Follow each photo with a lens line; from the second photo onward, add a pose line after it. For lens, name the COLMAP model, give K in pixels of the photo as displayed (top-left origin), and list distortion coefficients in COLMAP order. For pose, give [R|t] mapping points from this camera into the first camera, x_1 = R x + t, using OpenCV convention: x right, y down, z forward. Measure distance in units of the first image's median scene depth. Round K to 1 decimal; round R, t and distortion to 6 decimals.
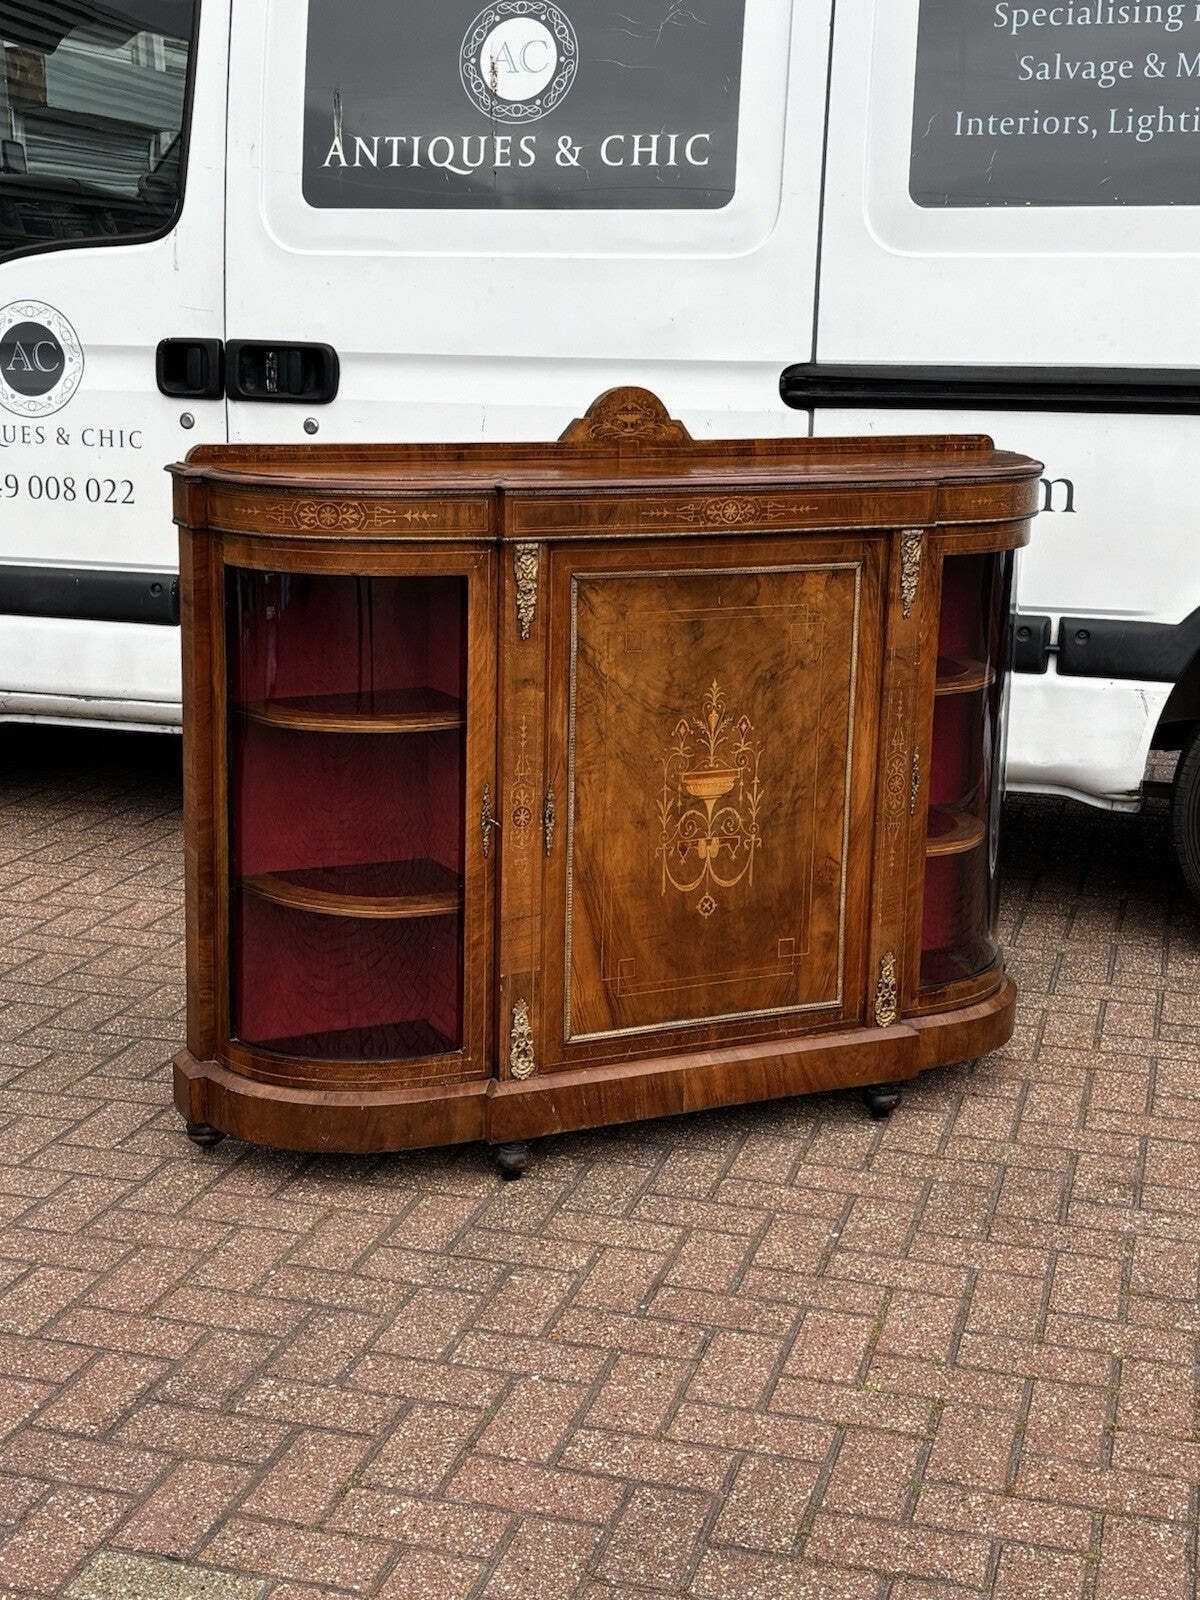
lens RADIAL K [[2267.3, 0, 586.3], [0, 2267.3, 806.1], [0, 0, 1]] dist [0.088802, 0.000000]
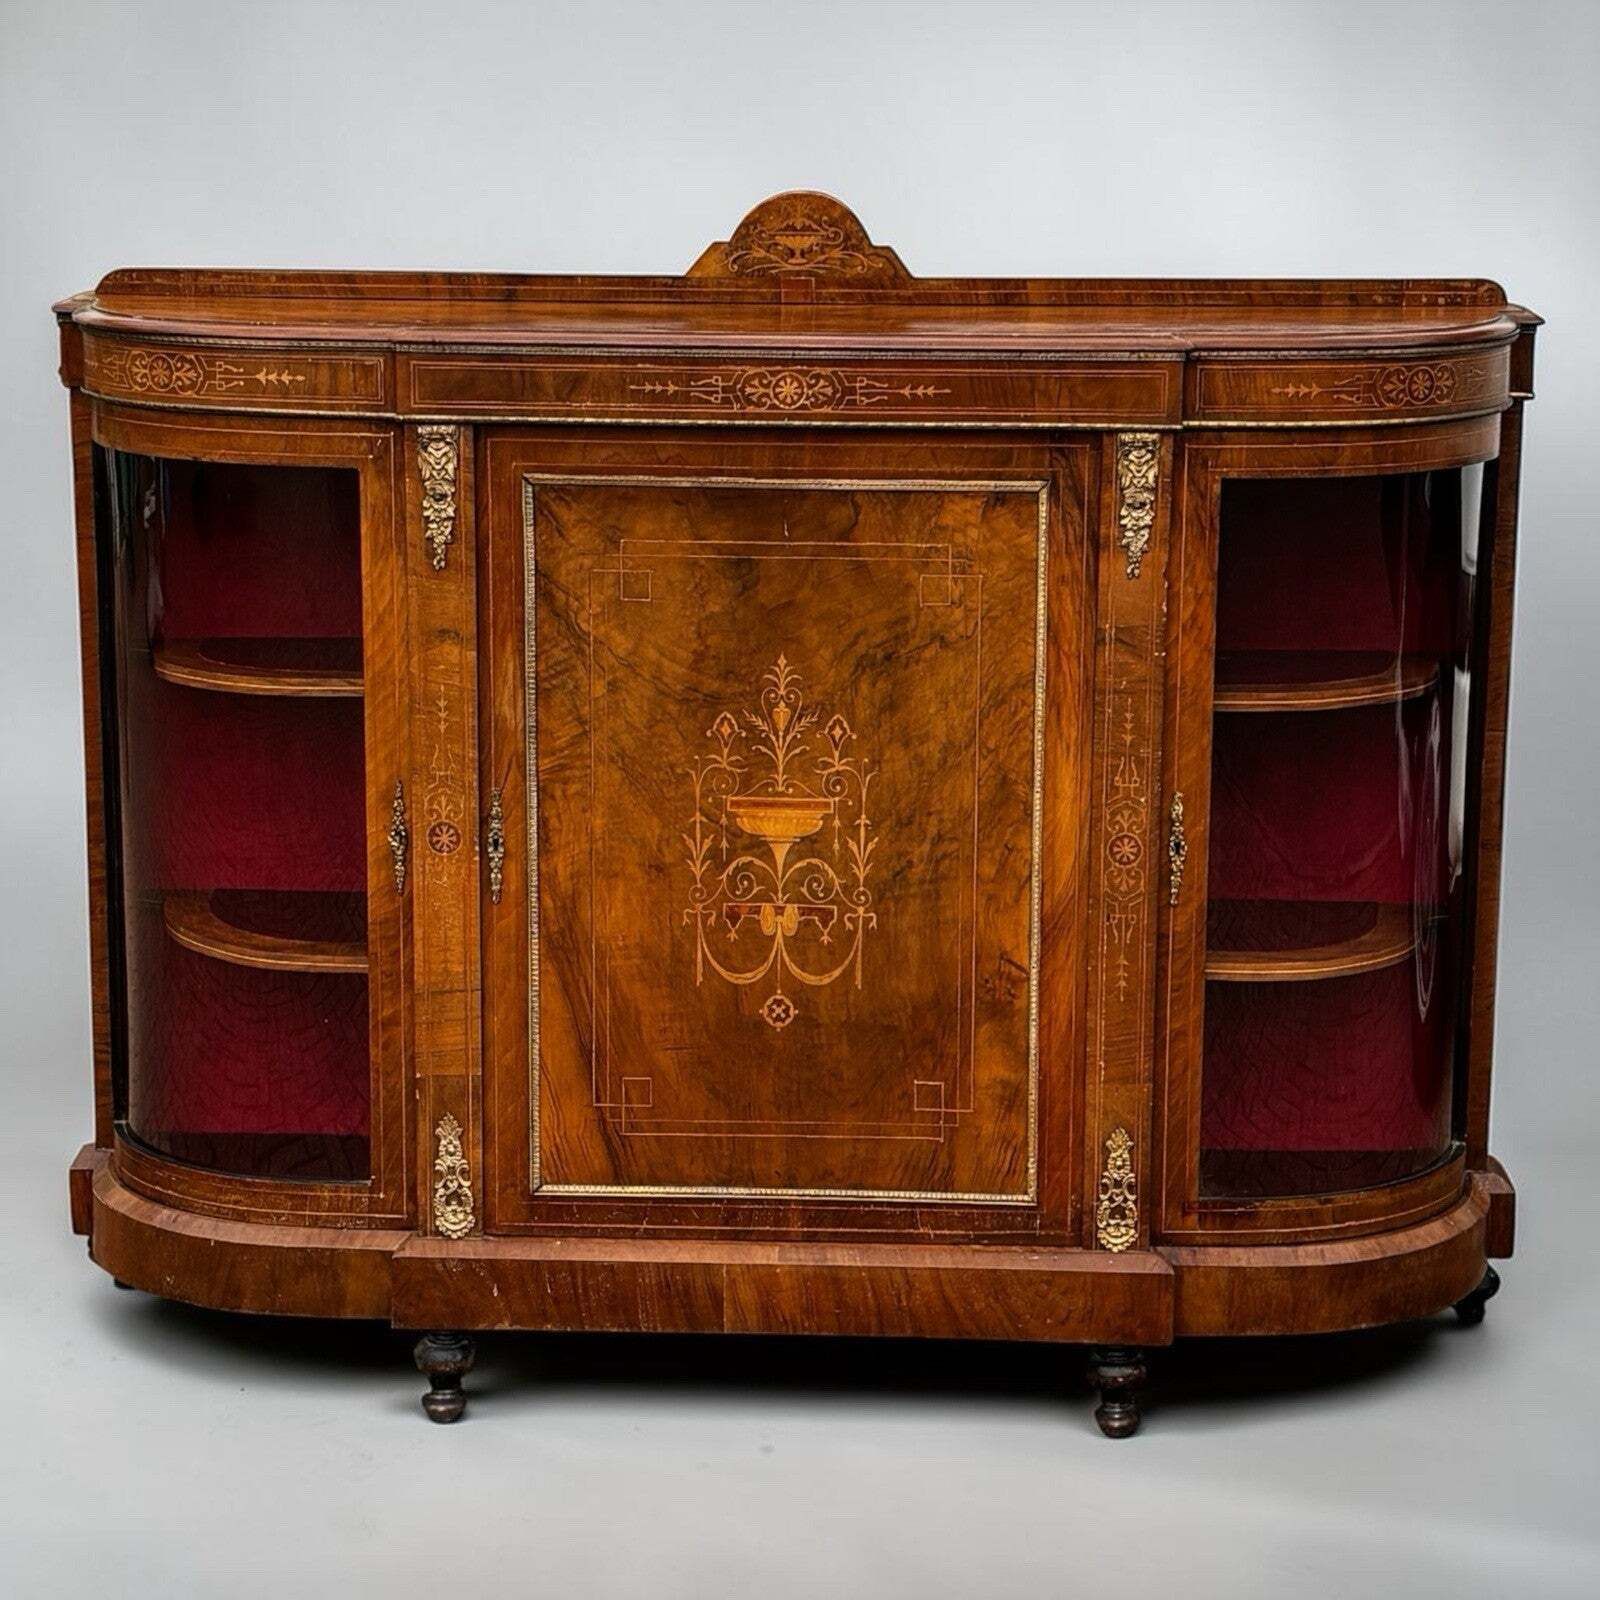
lens RADIAL K [[3616.1, 0, 773.4], [0, 3616.1, 773.2], [0, 0, 1]] dist [0.101737, 0.000000]
pose [[0.878179, 0.084149, -0.470871, 0.524796], [-0.095235, 0.995455, 0.000283, -0.022354], [0.468755, 0.044594, 0.882202, 0.107810]]
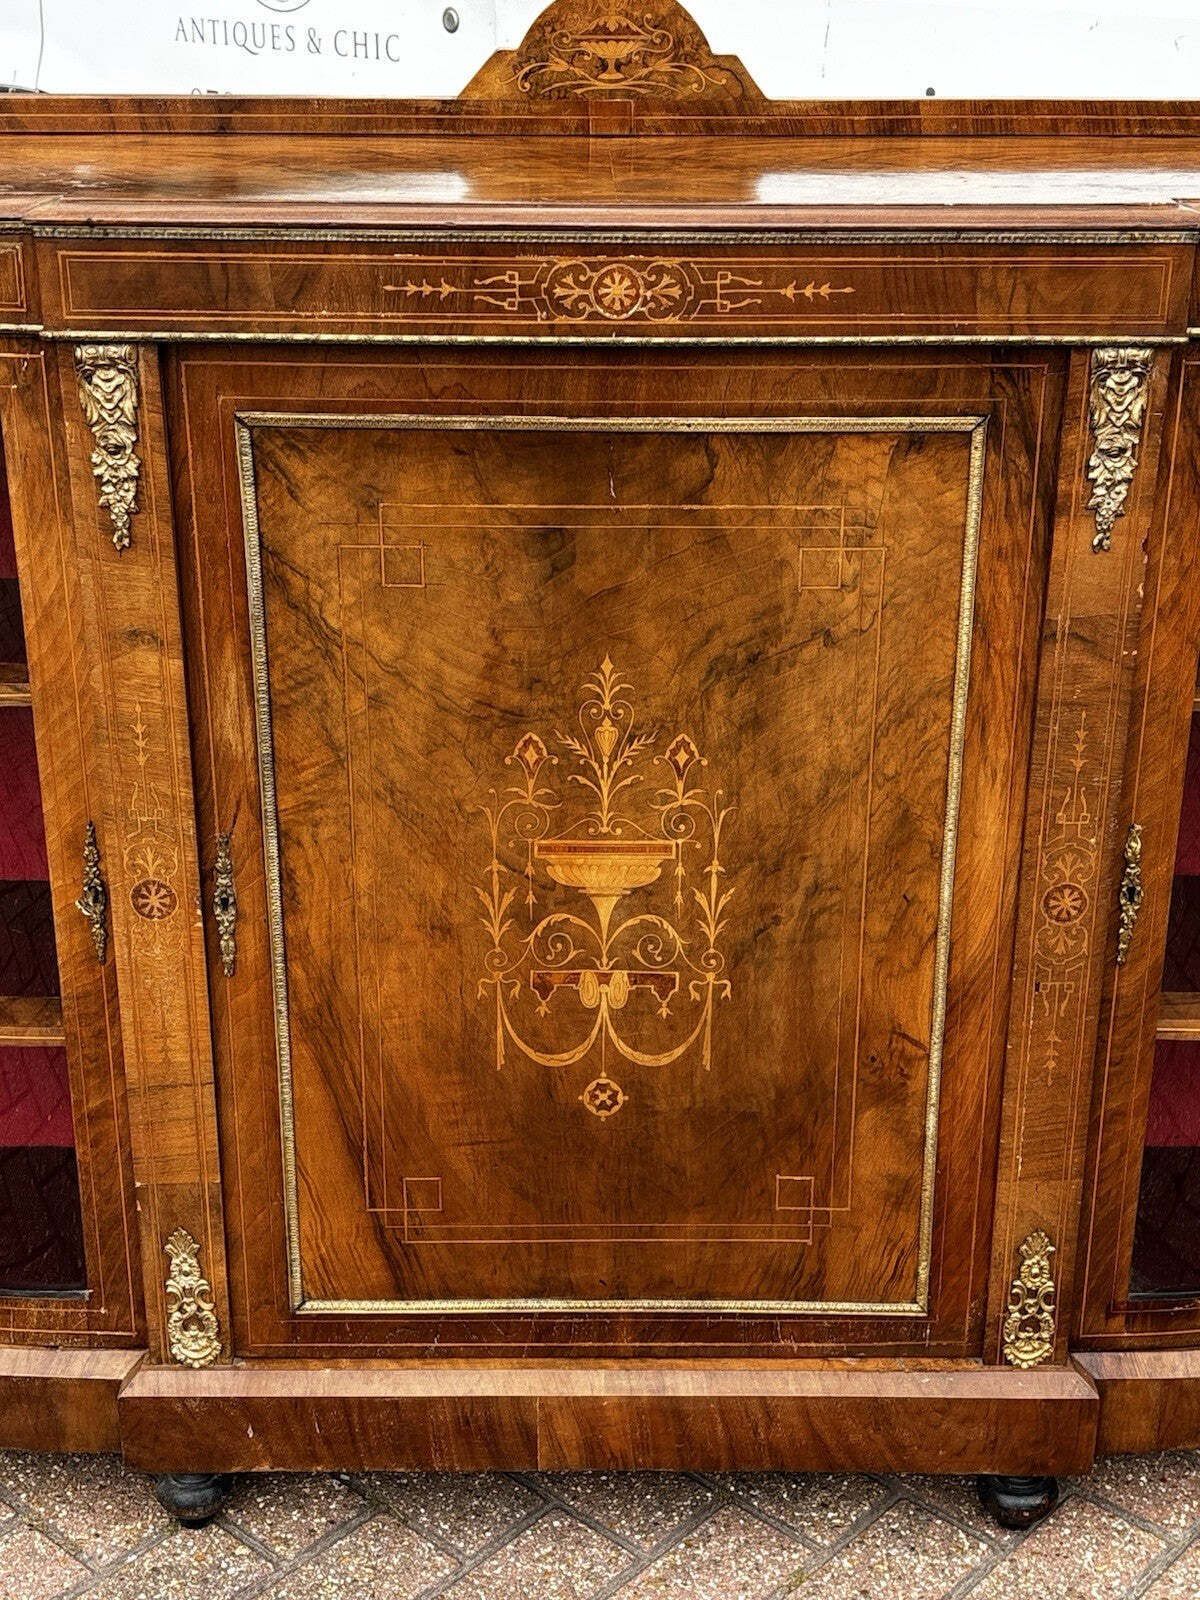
lens RADIAL K [[2267.3, 0, 600.6], [0, 2267.3, 799.4], [0, 0, 1]] dist [0.088802, 0.000000]
pose [[0.896376, 0.159039, -0.413783, 0.246821], [-0.085014, 0.977775, 0.191645, -0.113666], [0.435066, -0.136608, 0.889975, 0.576964]]
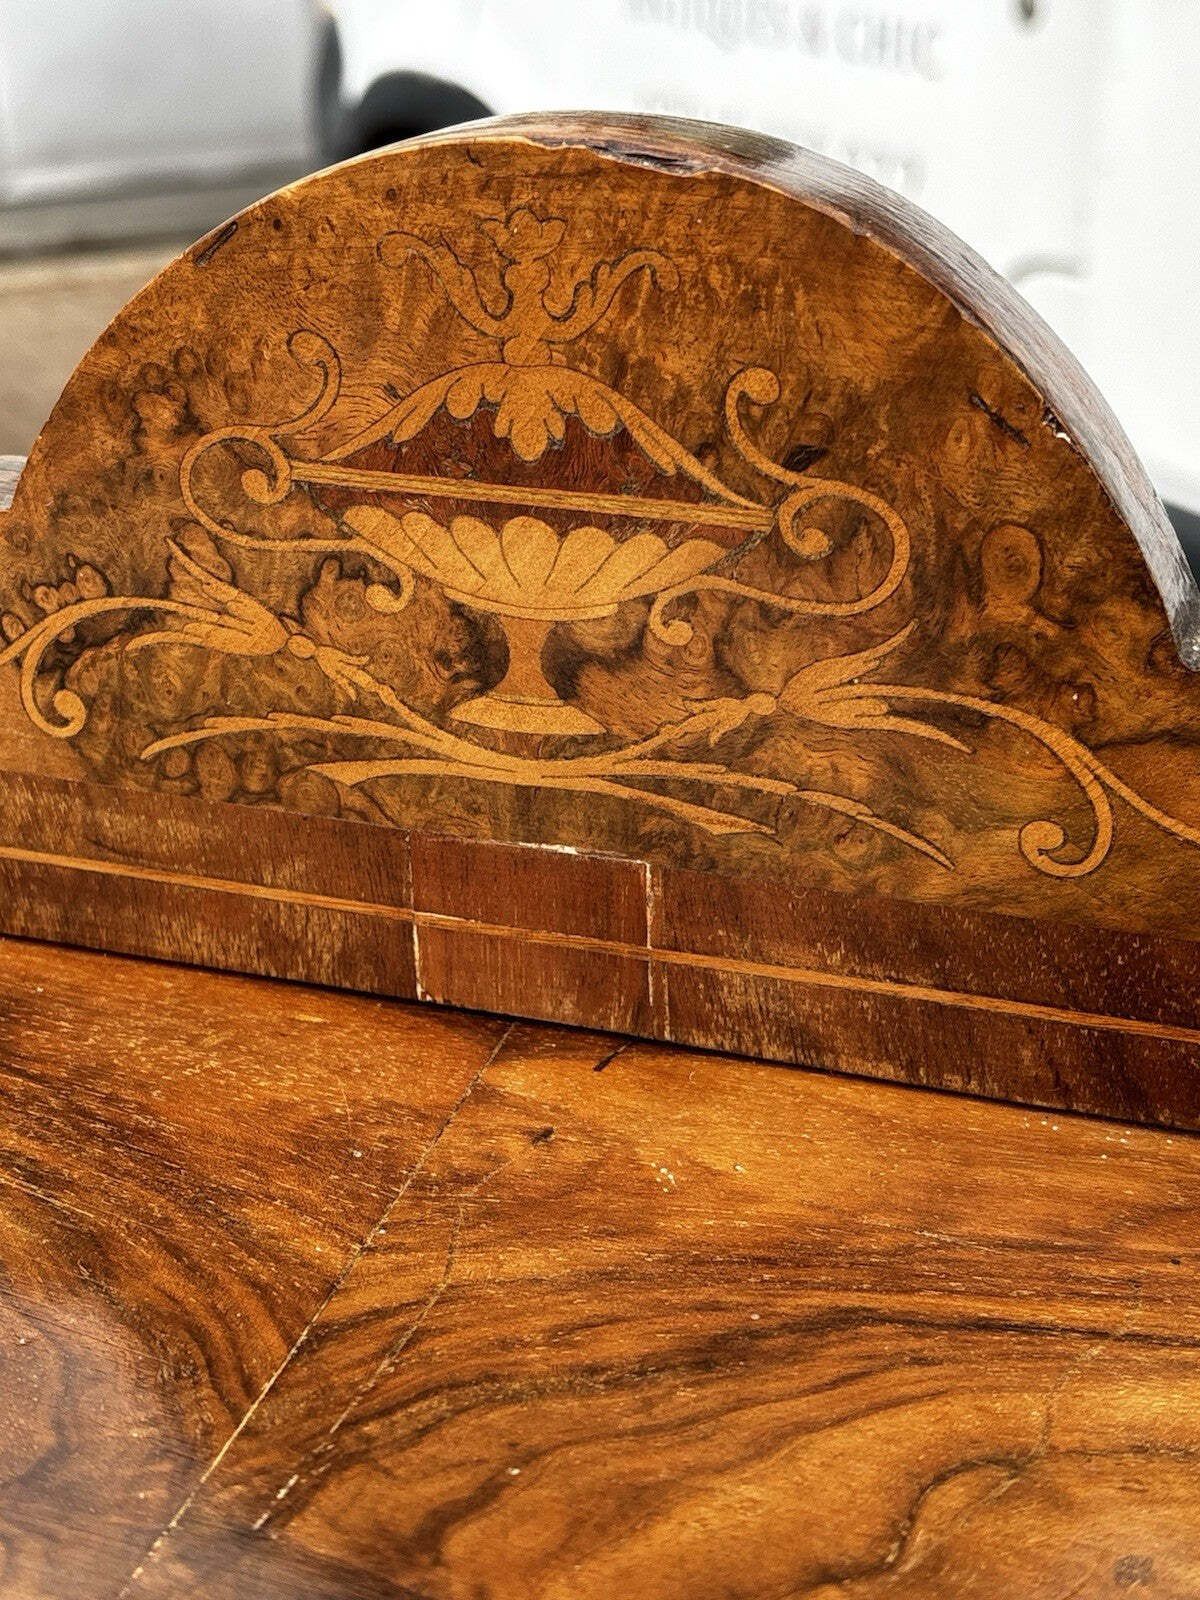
lens RADIAL K [[2267.3, 0, 615.9], [0, 2267.3, 811.9], [0, 0, 1]] dist [0.088802, 0.000000]
pose [[0.705663, 0.273992, -0.653428, 0.074537], [-0.144424, 0.958467, 0.245931, -0.188663], [0.693673, -0.079174, 0.715926, 0.984171]]
